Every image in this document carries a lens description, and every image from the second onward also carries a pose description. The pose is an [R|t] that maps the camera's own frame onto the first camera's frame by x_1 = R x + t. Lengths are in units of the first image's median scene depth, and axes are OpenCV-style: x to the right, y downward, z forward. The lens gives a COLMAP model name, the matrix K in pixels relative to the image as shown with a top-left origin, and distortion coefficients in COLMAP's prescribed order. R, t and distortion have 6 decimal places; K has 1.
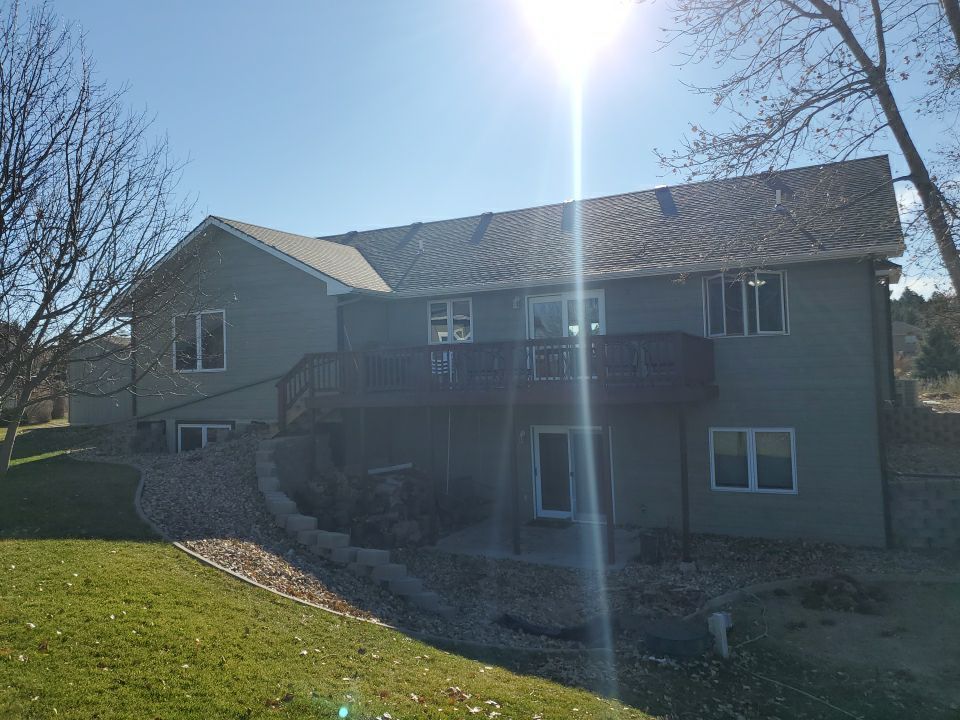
lens RADIAL K [[729.8, 0, 484.3], [0, 729.8, 361.8], [0, 0, 1]] dist [0.049362, -0.066389]
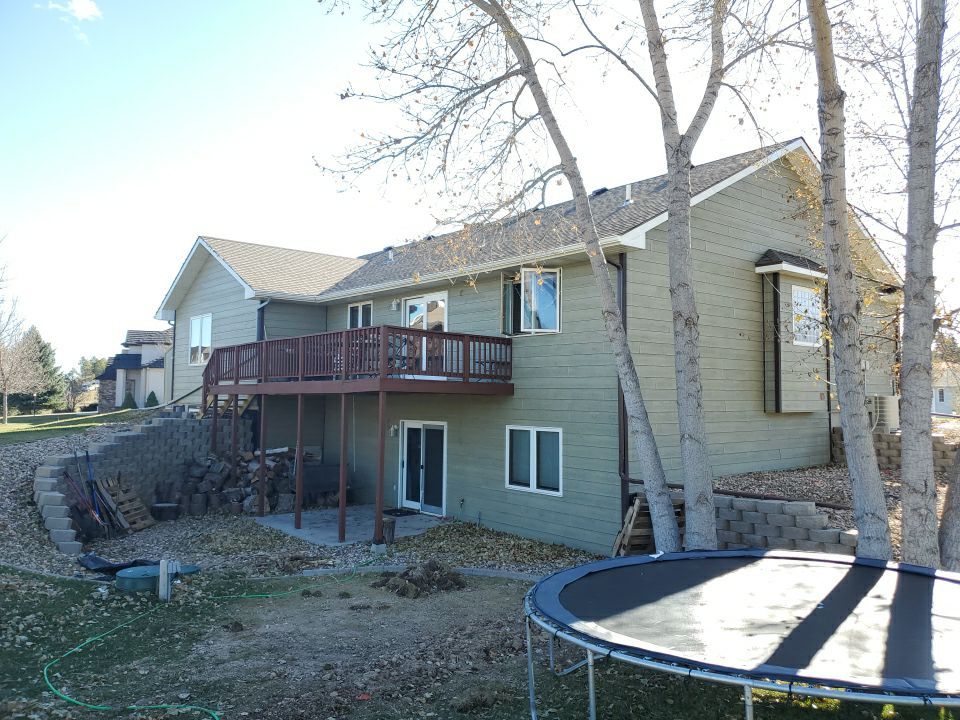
lens RADIAL K [[729.8, 0, 484.3], [0, 729.8, 361.8], [0, 0, 1]] dist [0.049362, -0.066389]
pose [[0.934716, 0.017817, -0.354949, 0.647442], [-0.025907, 0.999501, -0.018052, 0.022283], [0.354451, 0.026069, 0.934711, 0.058129]]
